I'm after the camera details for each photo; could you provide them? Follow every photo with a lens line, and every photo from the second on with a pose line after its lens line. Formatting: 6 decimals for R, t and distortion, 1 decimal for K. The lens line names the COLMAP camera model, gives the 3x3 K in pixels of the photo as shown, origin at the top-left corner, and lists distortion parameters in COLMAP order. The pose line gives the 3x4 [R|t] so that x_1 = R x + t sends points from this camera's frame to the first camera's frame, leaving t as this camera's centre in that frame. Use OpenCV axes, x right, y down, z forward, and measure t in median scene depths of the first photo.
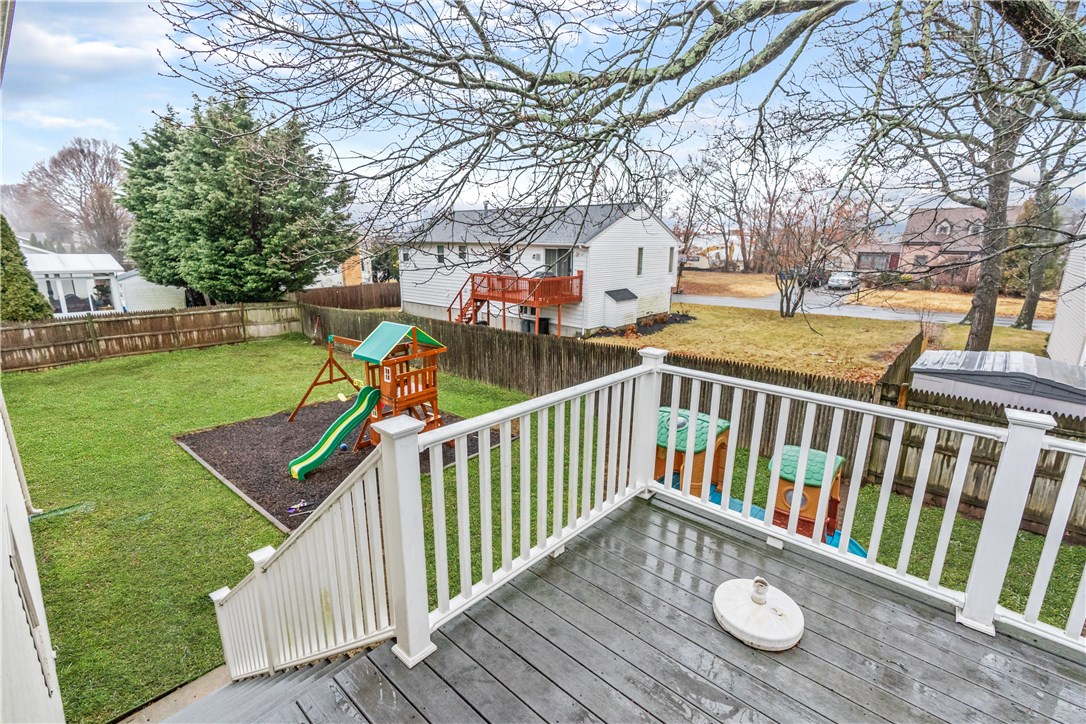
lens RADIAL K [[496.2, 0, 538.9], [0, 496.2, 359.2], [0, 0, 1]] dist [-0.001382, 0.000751]
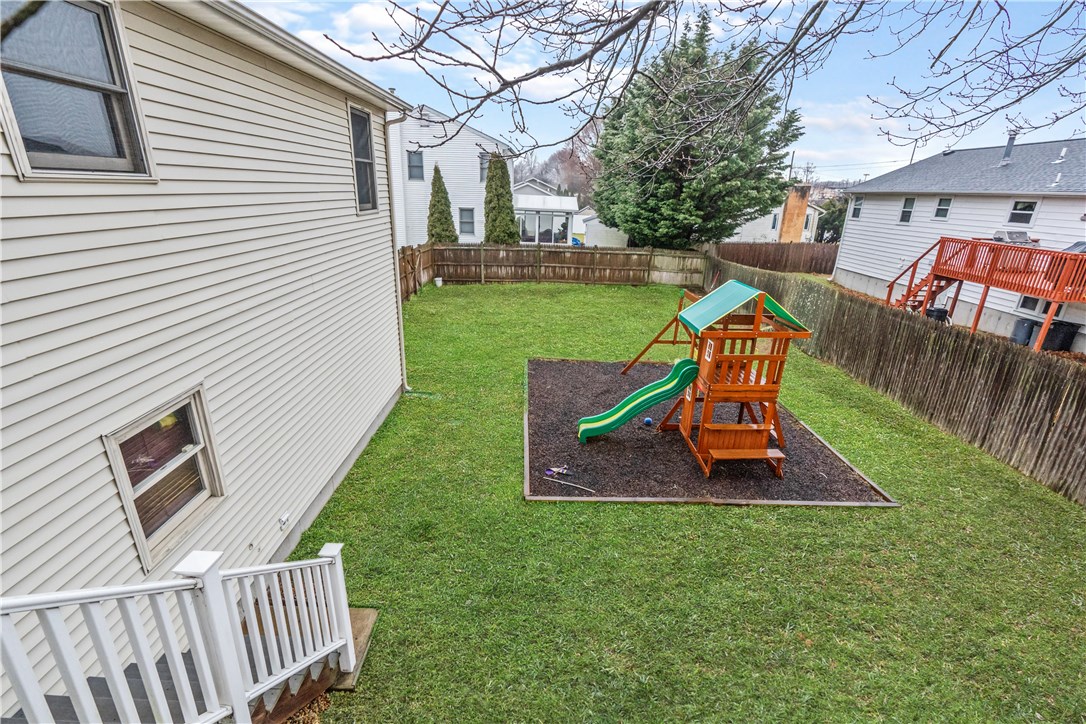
lens RADIAL K [[496.2, 0, 538.9], [0, 496.2, 359.2], [0, 0, 1]] dist [-0.001382, 0.000751]
pose [[0.658415, 0.254526, -0.708312, 0.026410], [-0.197888, 0.966516, 0.163361, -0.012708], [0.726175, 0.032607, 0.686737, 0.140902]]
